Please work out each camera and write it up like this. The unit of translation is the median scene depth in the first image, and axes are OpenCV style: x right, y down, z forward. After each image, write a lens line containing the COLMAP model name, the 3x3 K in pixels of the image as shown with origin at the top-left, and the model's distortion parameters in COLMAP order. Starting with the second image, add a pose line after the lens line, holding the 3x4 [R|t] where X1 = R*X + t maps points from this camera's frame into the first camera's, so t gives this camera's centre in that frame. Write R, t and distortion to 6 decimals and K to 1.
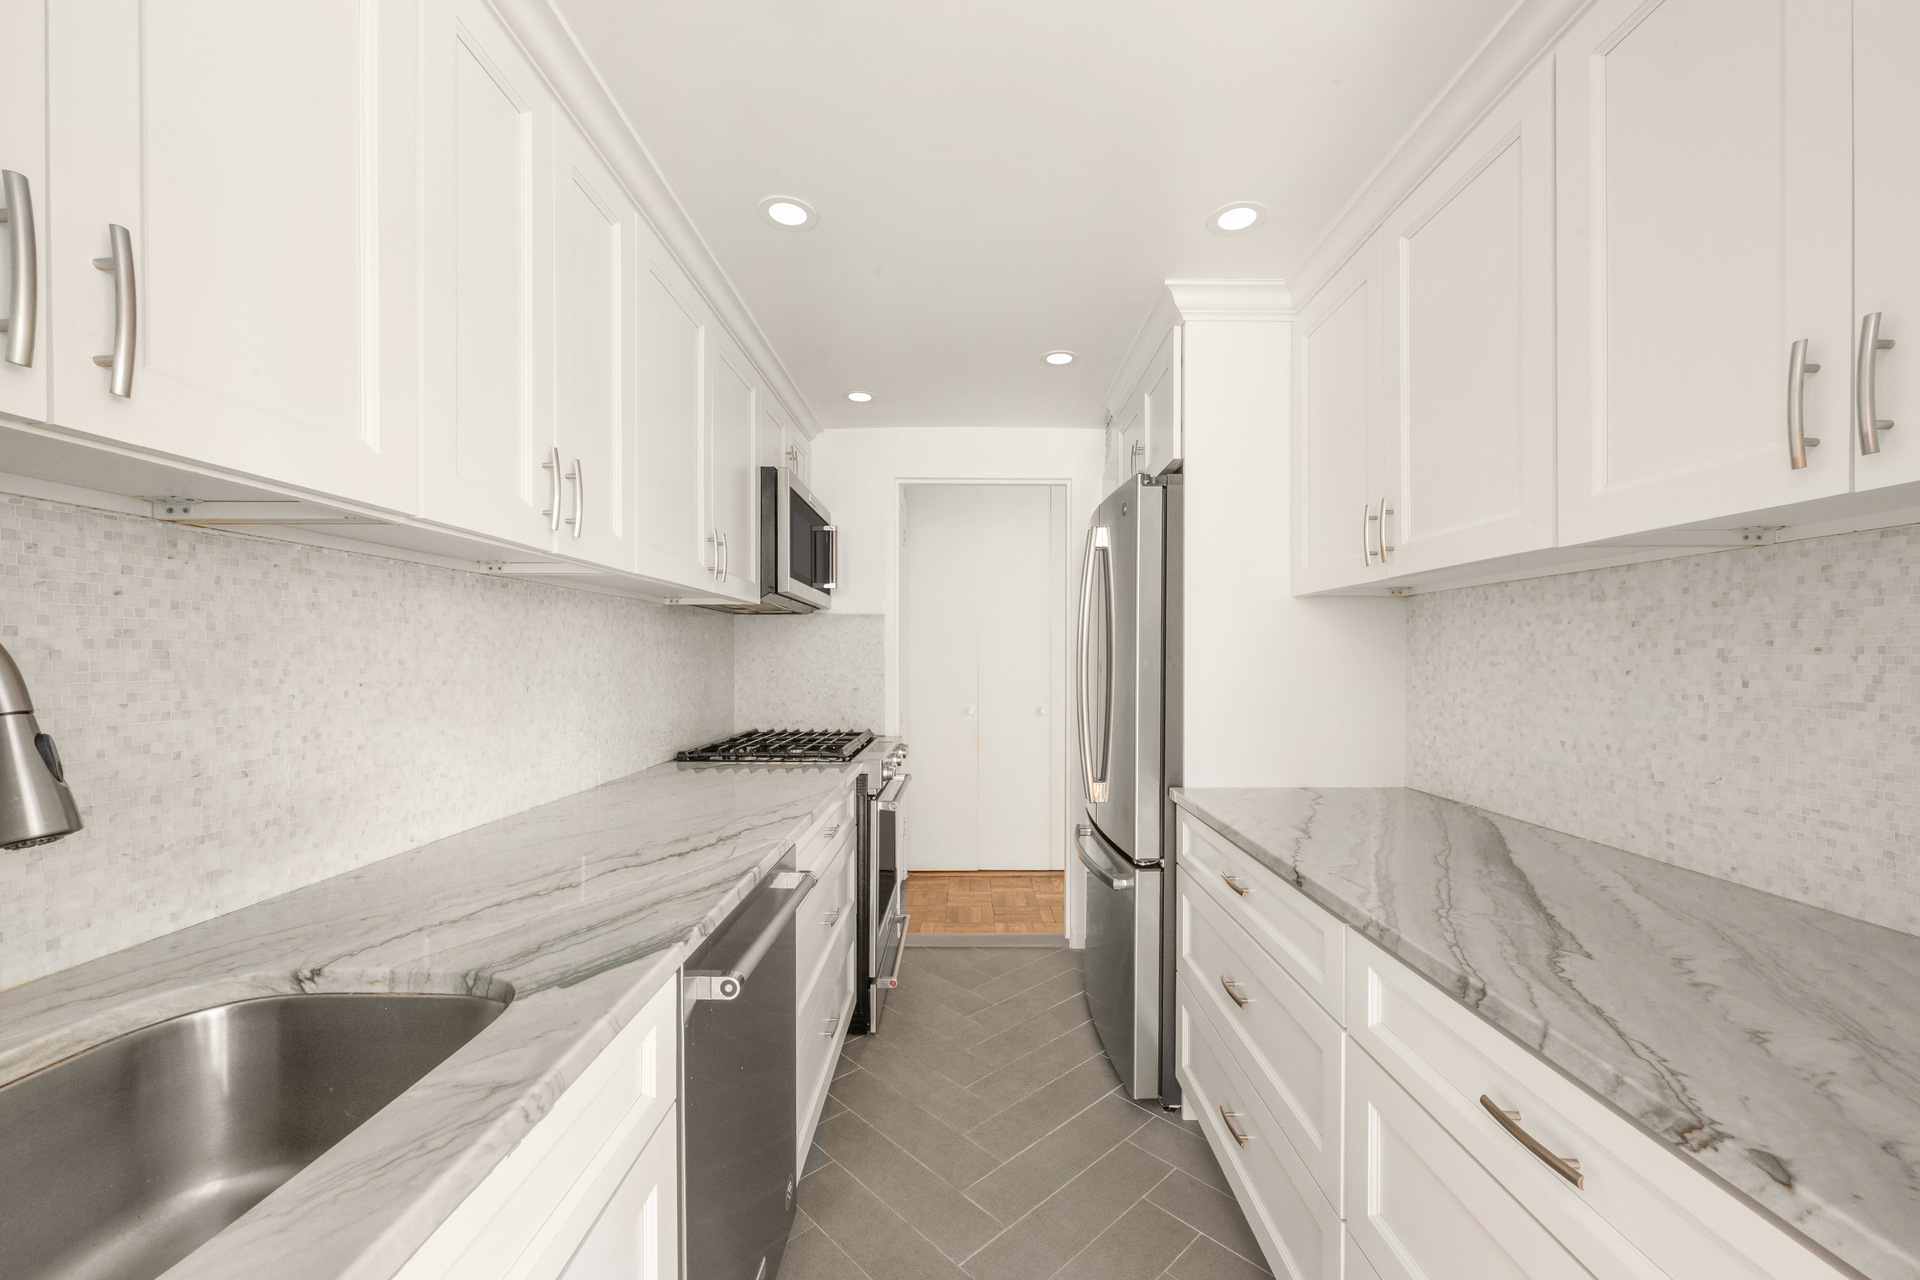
lens RADIAL K [[762.5, 0, 960.0], [0, 762.5, 640.0], [0, 0, 1]] dist [-0.001188, -0.000155]
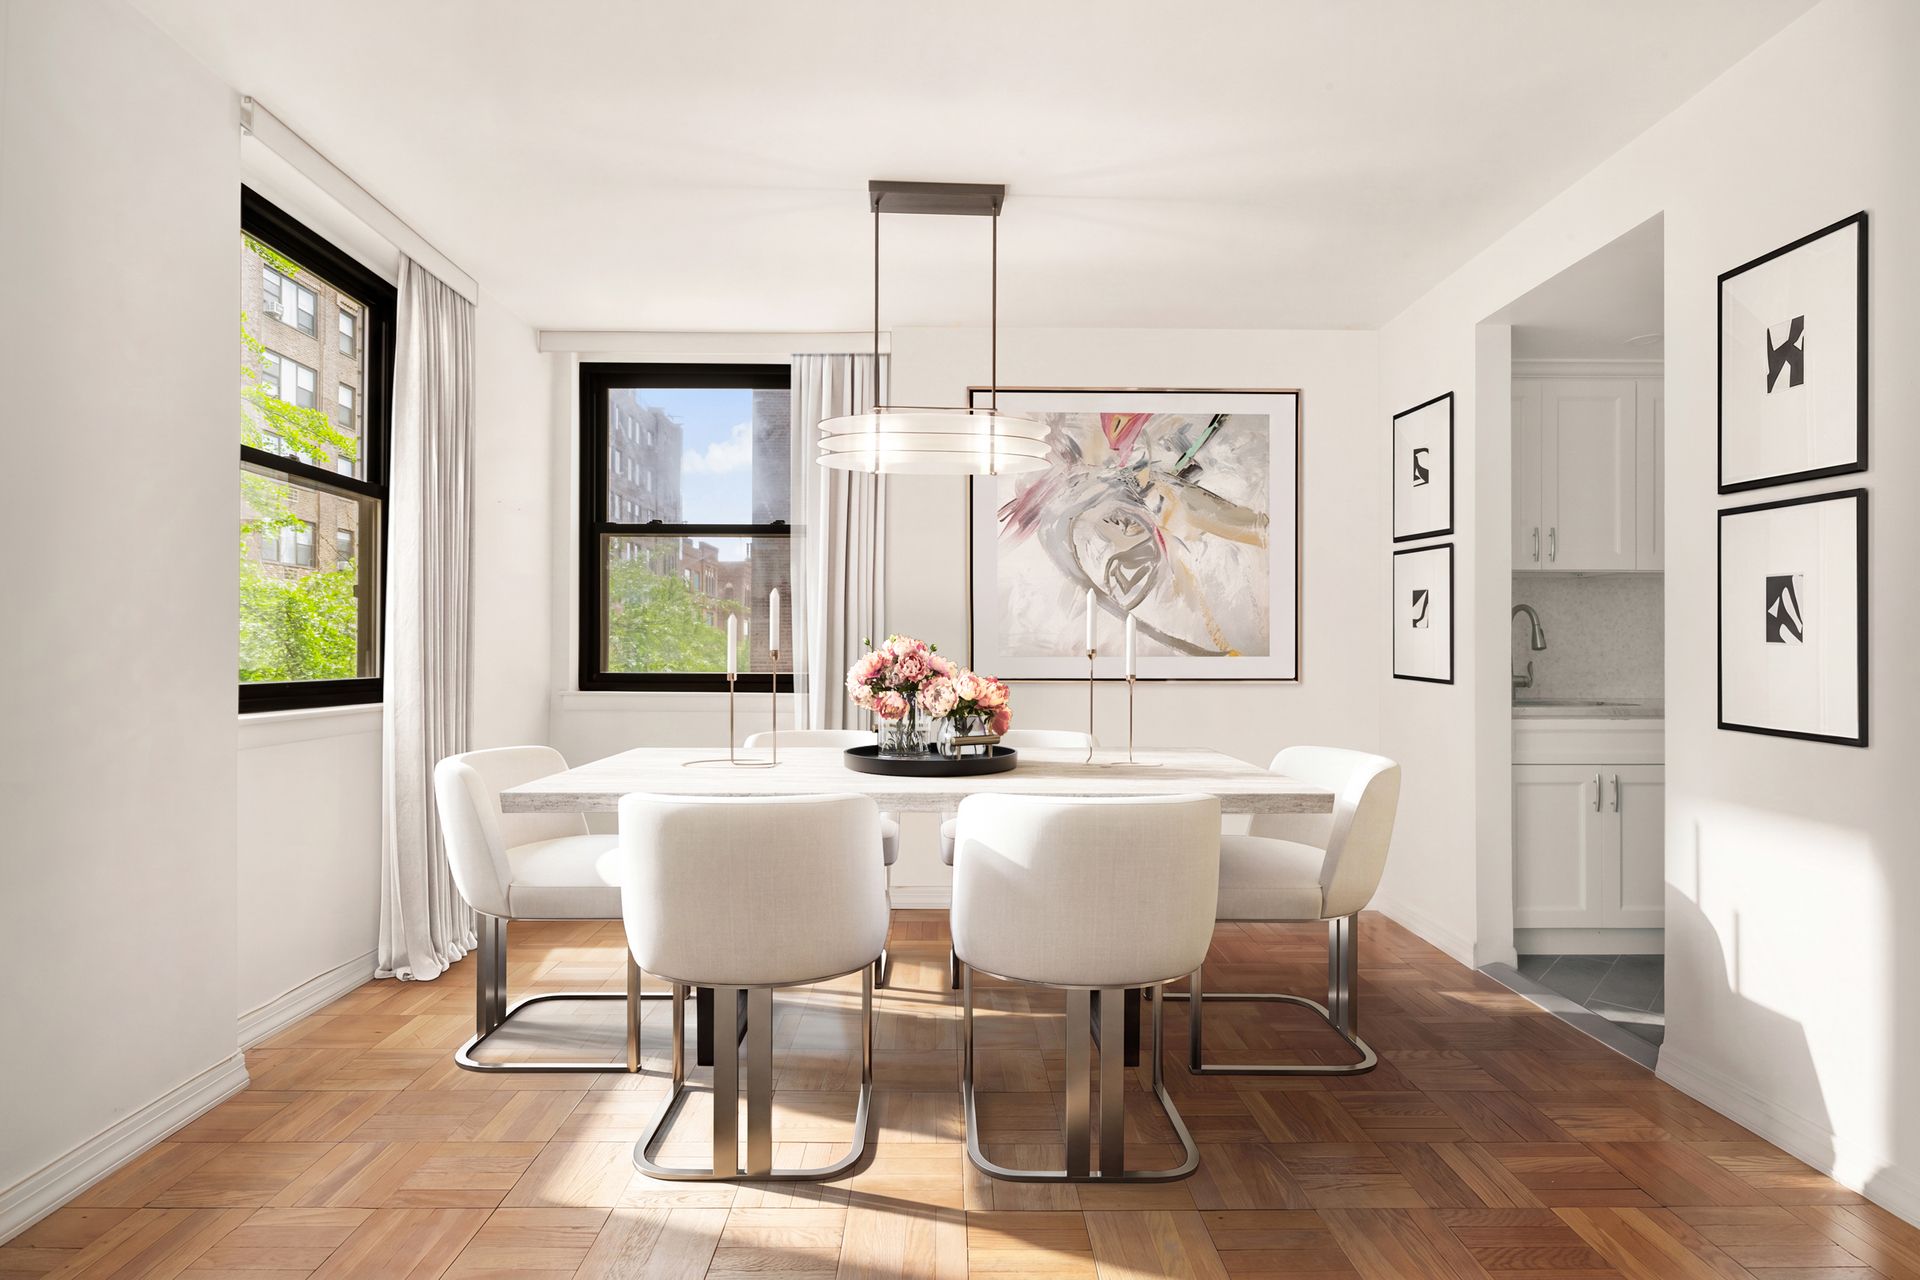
lens RADIAL K [[869.4, 0, 960.0], [0, 869.4, 640.0], [0, 0, 1]] dist [-0.000457, -0.000027]
pose [[0.039592, 0.001220, -0.999215, 2.694195], [0.010719, 0.999941, 0.001645, 0.086387], [0.999158, -0.010775, 0.039577, -1.887486]]
